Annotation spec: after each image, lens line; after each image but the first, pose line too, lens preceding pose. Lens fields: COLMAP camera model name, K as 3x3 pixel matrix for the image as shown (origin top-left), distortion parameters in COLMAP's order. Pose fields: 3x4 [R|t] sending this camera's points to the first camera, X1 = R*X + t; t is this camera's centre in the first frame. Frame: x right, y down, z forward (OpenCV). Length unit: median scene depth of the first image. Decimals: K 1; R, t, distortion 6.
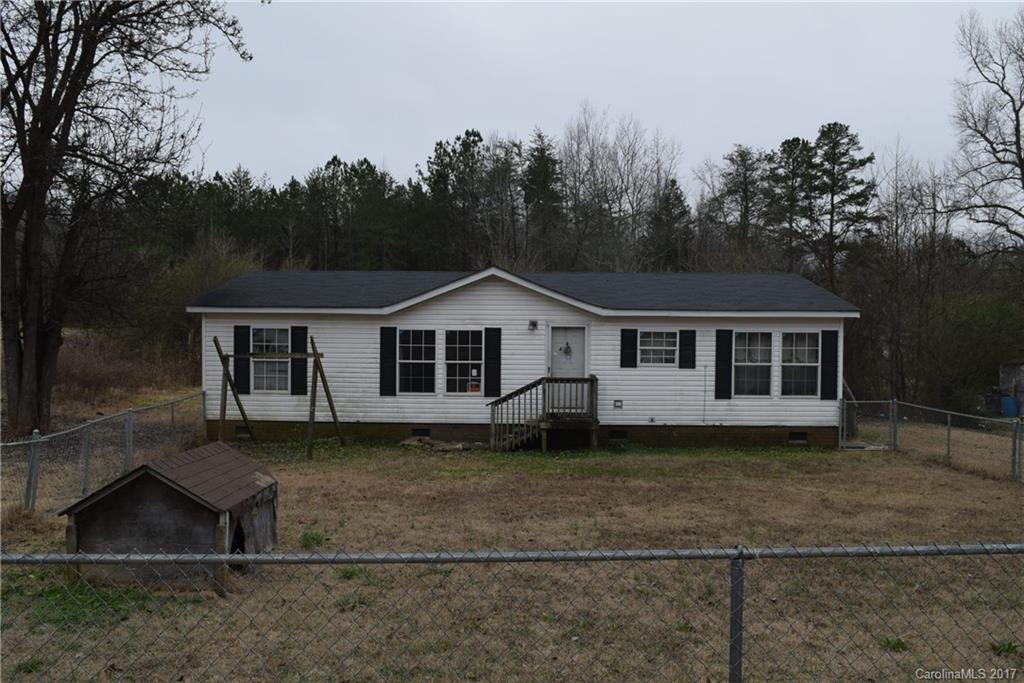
lens RADIAL K [[799.6, 0, 507.6], [0, 799.6, 345.2], [0, 0, 1]] dist [-0.018008, 0.009936]
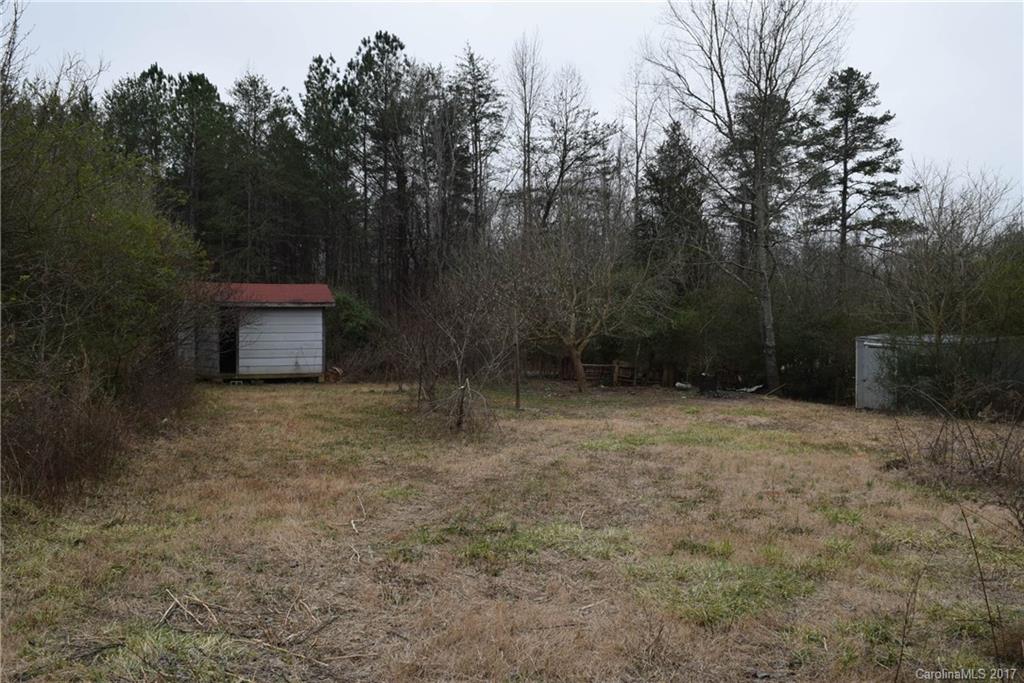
lens RADIAL K [[799.6, 0, 506.9], [0, 799.6, 341.6], [0, 0, 1]] dist [-0.018008, 0.009936]
pose [[0.961868, -0.000441, 0.273513, -0.518442], [0.005968, 0.999794, -0.019374, 0.018265], [-0.273448, 0.020268, 0.961673, 1.325875]]
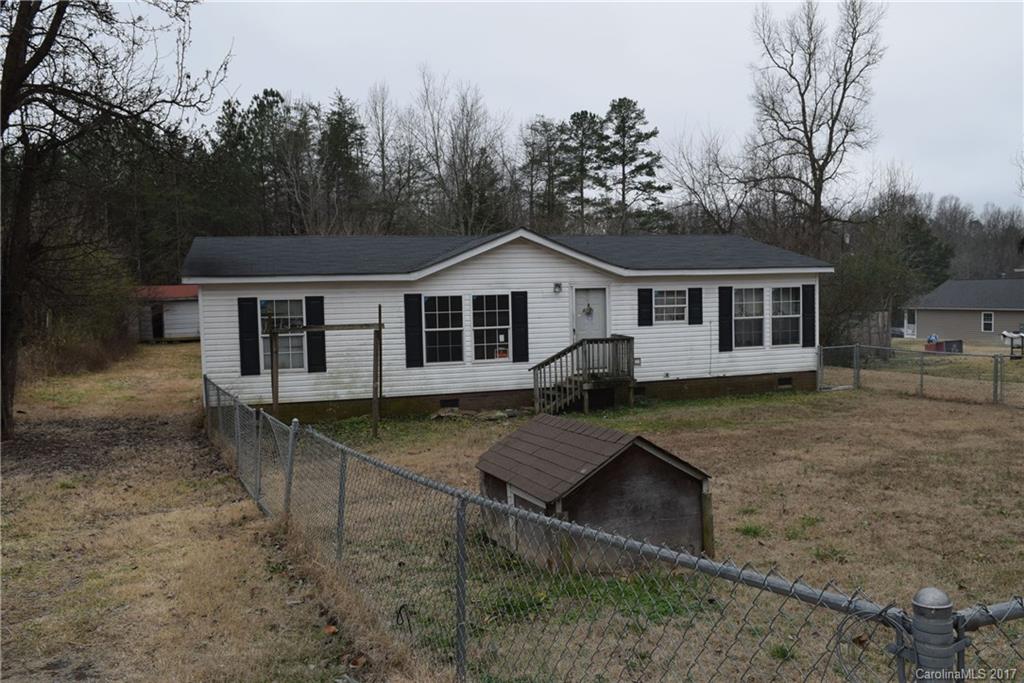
lens RADIAL K [[799.6, 0, 507.3], [0, 799.6, 343.8], [0, 0, 1]] dist [-0.018008, 0.009936]
pose [[0.950041, -0.050469, 0.308019, -0.335762], [0.039572, 0.998353, 0.041527, 0.001062], [-0.309608, -0.027263, 0.950474, 0.072806]]
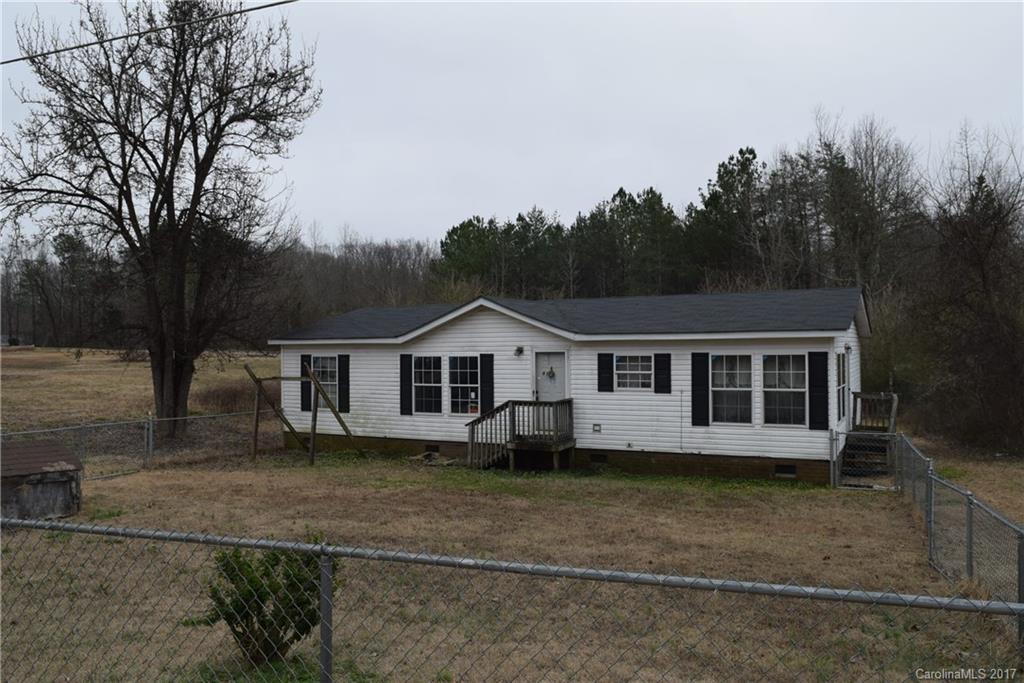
lens RADIAL K [[799.6, 0, 508.9], [0, 799.6, 342.7], [0, 0, 1]] dist [-0.018008, 0.009936]
pose [[0.896609, -0.018876, -0.442420, 0.484283], [0.003404, 0.999355, -0.035740, 0.001846], [0.442810, 0.030539, 0.896095, 0.047030]]
